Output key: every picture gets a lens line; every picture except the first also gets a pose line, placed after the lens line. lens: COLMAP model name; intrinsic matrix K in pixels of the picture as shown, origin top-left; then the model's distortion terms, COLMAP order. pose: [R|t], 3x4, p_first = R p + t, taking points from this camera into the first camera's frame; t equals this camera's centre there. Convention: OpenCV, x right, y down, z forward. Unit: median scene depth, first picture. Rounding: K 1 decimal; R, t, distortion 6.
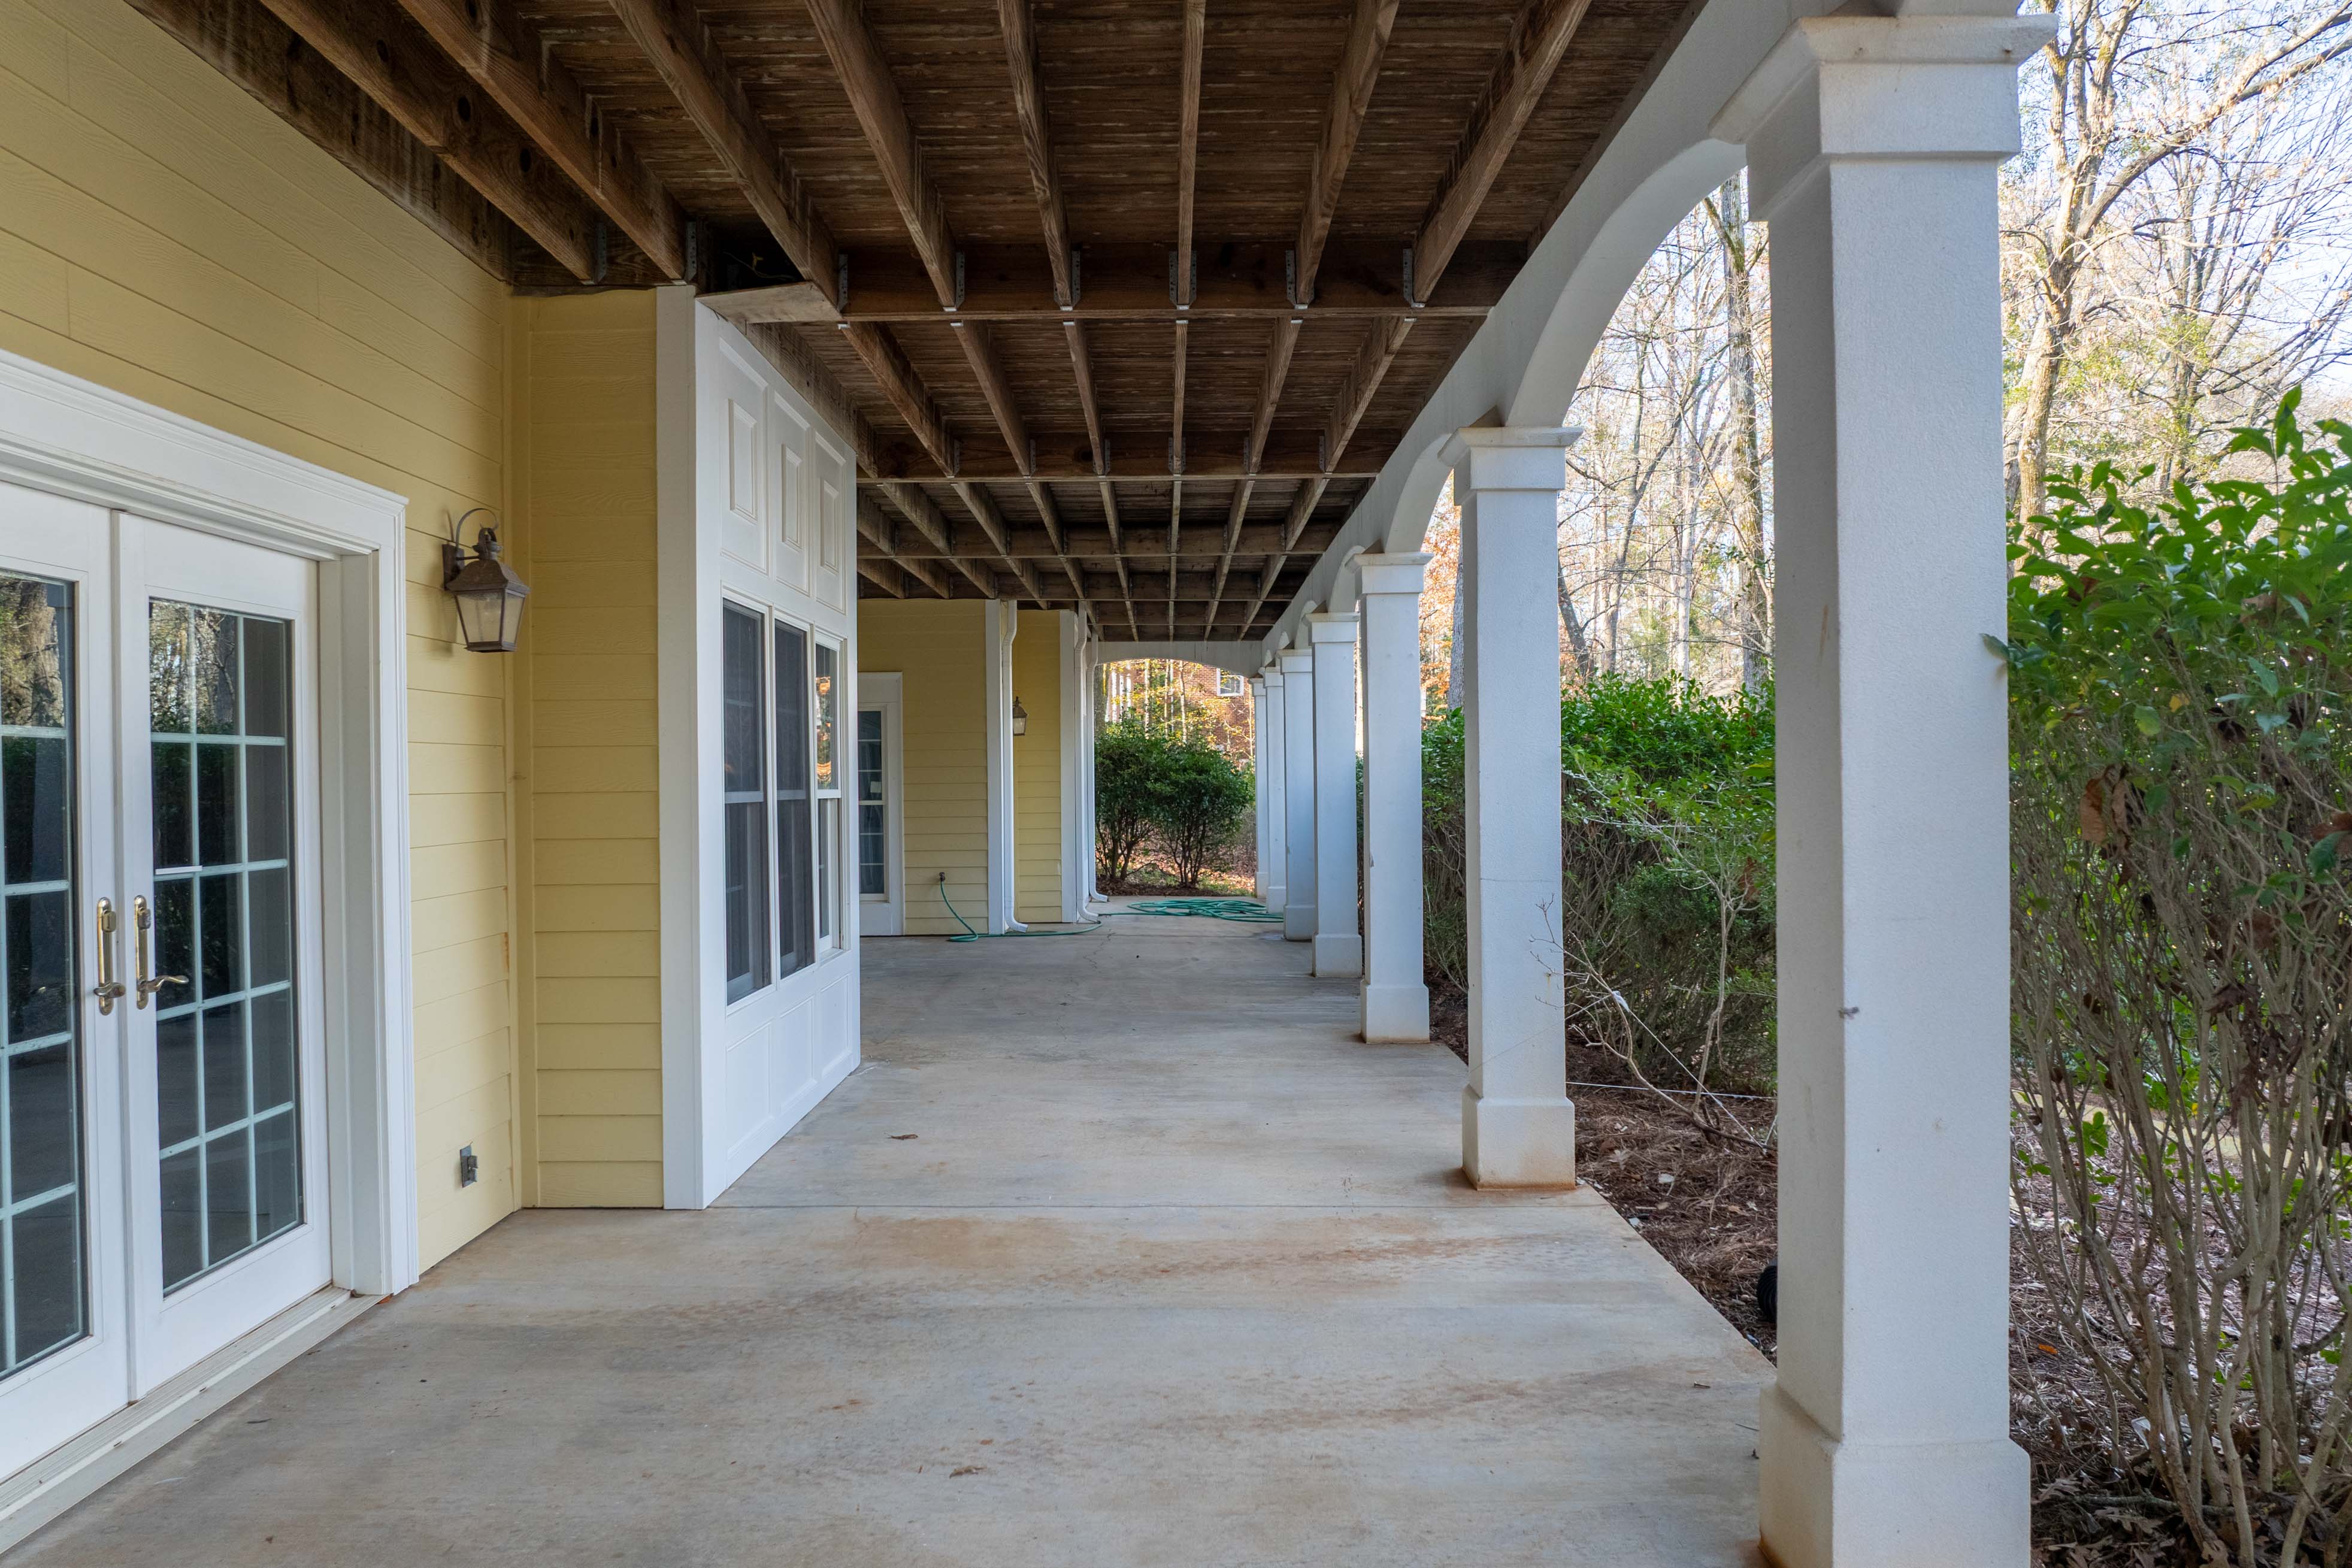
lens RADIAL K [[1652.8, 0, 1178.9], [0, 1652.8, 784.7], [0, 0, 1]] dist [-0.030143, -0.011211]
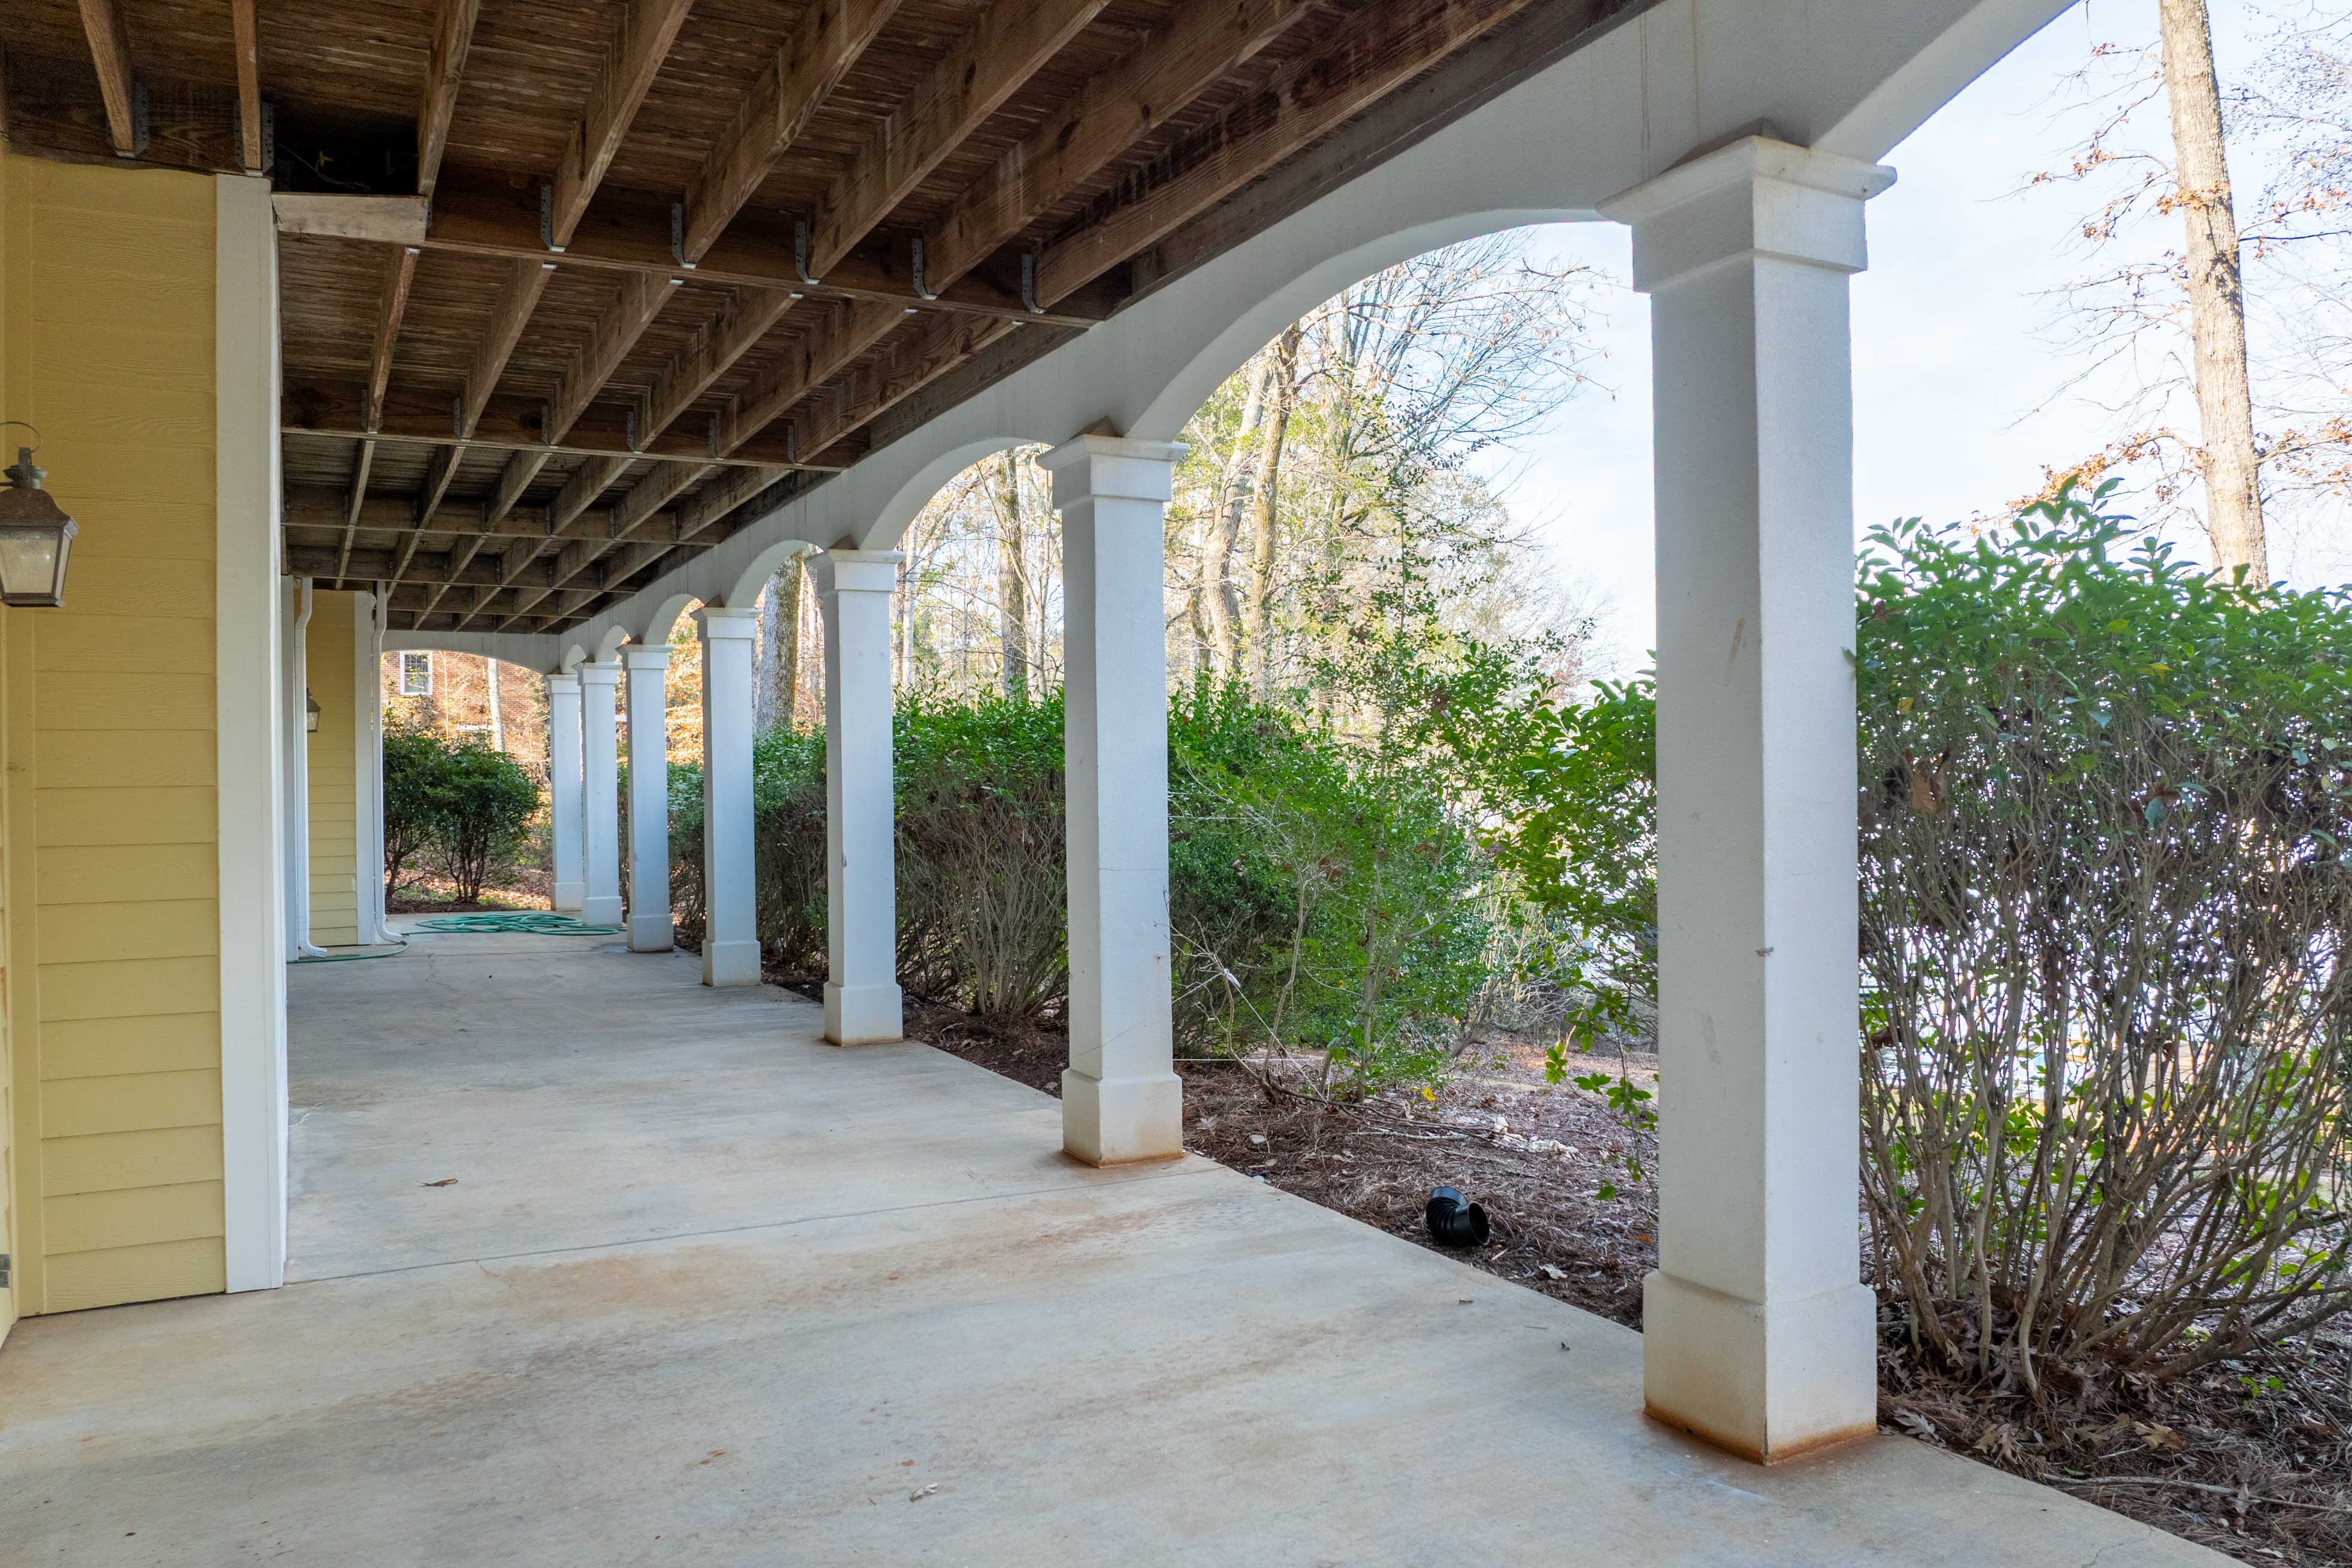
lens RADIAL K [[1652.8, 0, 1177.5], [0, 1652.8, 785.2], [0, 0, 1]] dist [-0.030143, -0.011211]
pose [[0.885898, -0.002274, 0.463875, -0.289712], [0.004227, 0.999986, -0.003169, 0.008730], [-0.463861, 0.004768, 0.885895, 0.060490]]
